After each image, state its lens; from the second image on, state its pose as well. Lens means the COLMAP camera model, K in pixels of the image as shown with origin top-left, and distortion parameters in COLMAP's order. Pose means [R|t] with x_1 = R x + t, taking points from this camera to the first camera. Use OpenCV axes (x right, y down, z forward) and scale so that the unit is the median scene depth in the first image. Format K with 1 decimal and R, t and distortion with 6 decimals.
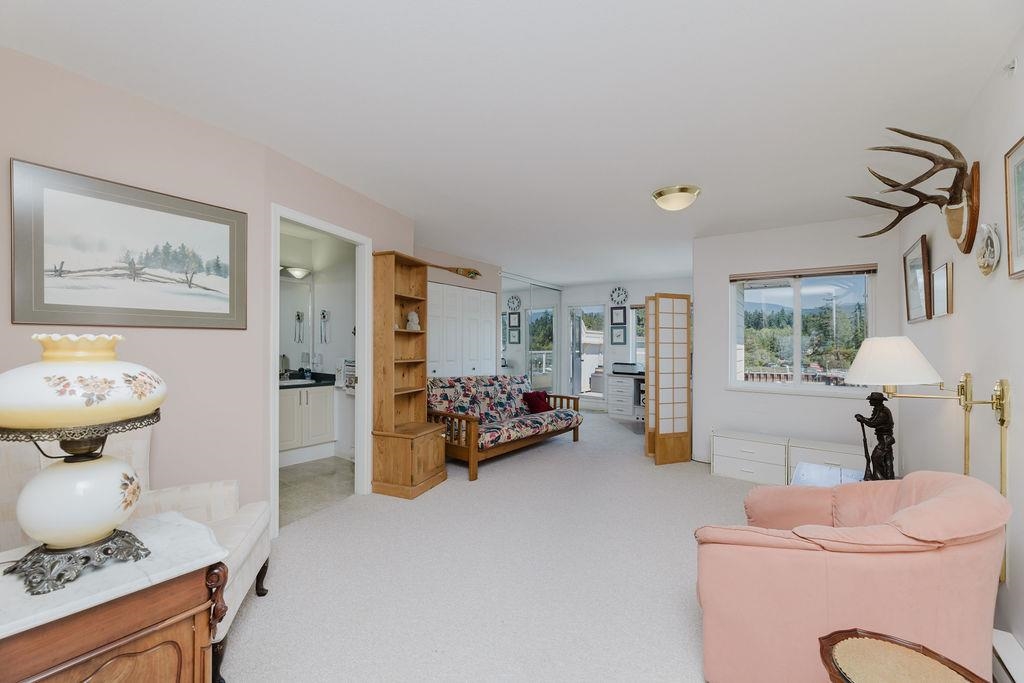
lens RADIAL K [[413.5, 0, 505.3], [0, 413.5, 334.3], [0, 0, 1]] dist [0.001111, -0.000531]
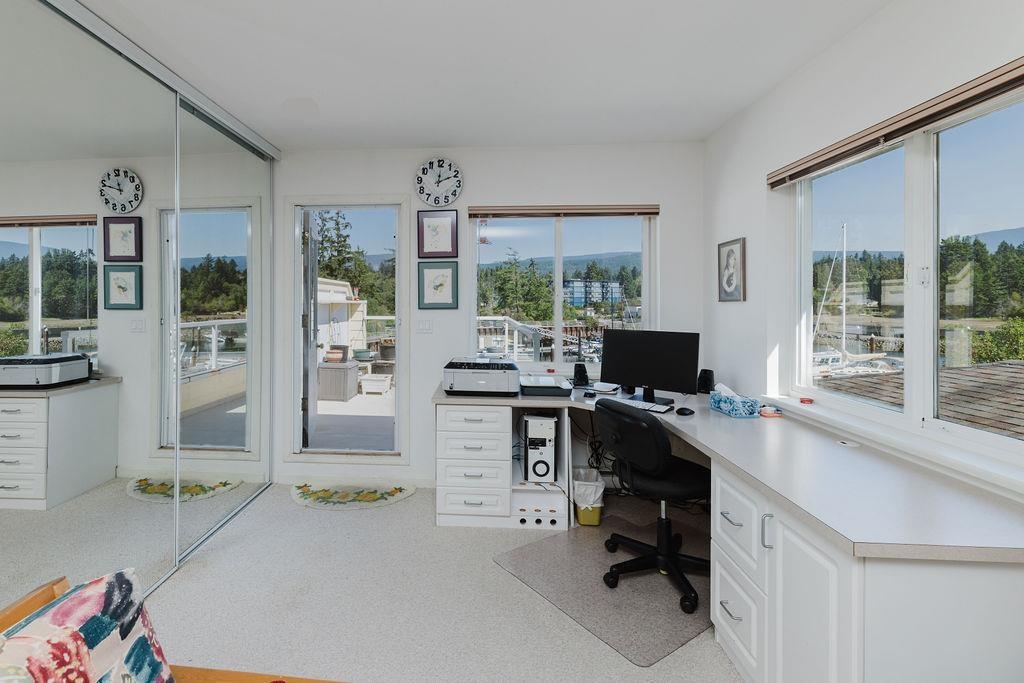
lens RADIAL K [[493.2, 0, 455.0], [0, 493.2, 299.8], [0, 0, 1]] dist [-0.003174, 0.000258]
pose [[0.845226, -0.010226, 0.534311, 0.035920], [-0.003336, 0.999696, 0.024410, 0.004212], [-0.534398, -0.022414, 0.844936, 0.511100]]
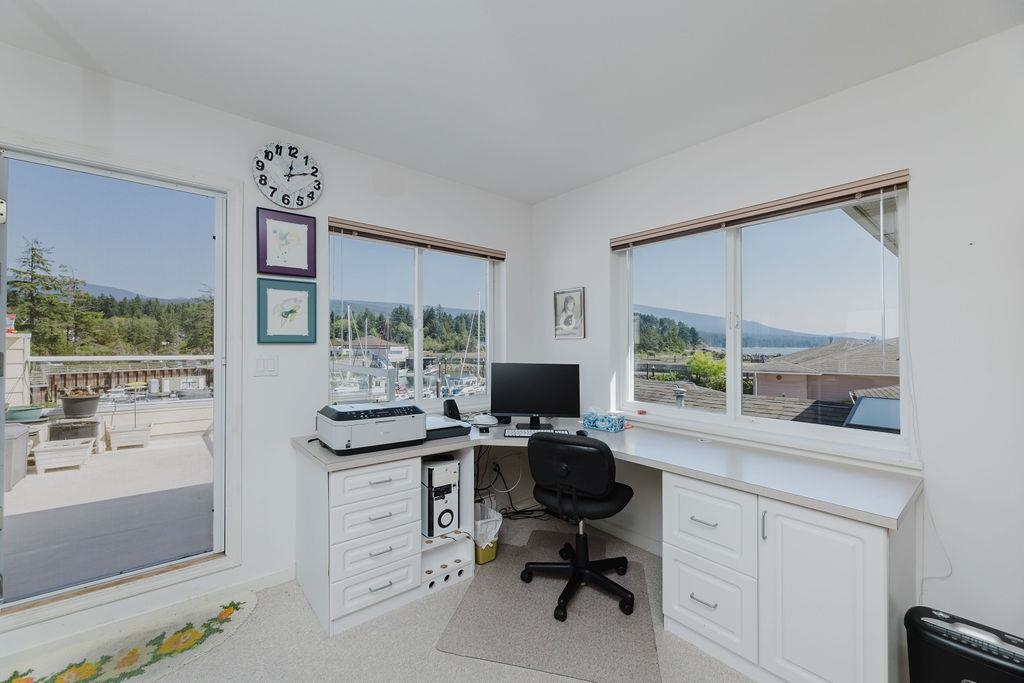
lens RADIAL K [[413.5, 0, 511.2], [0, 413.5, 340.5], [0, 0, 1]] dist [0.001111, -0.000531]
pose [[0.240506, -0.002673, 0.970644, 0.025542], [-0.031125, 0.999461, 0.010465, 0.012563], [-0.970148, -0.032728, 0.240293, 0.656584]]
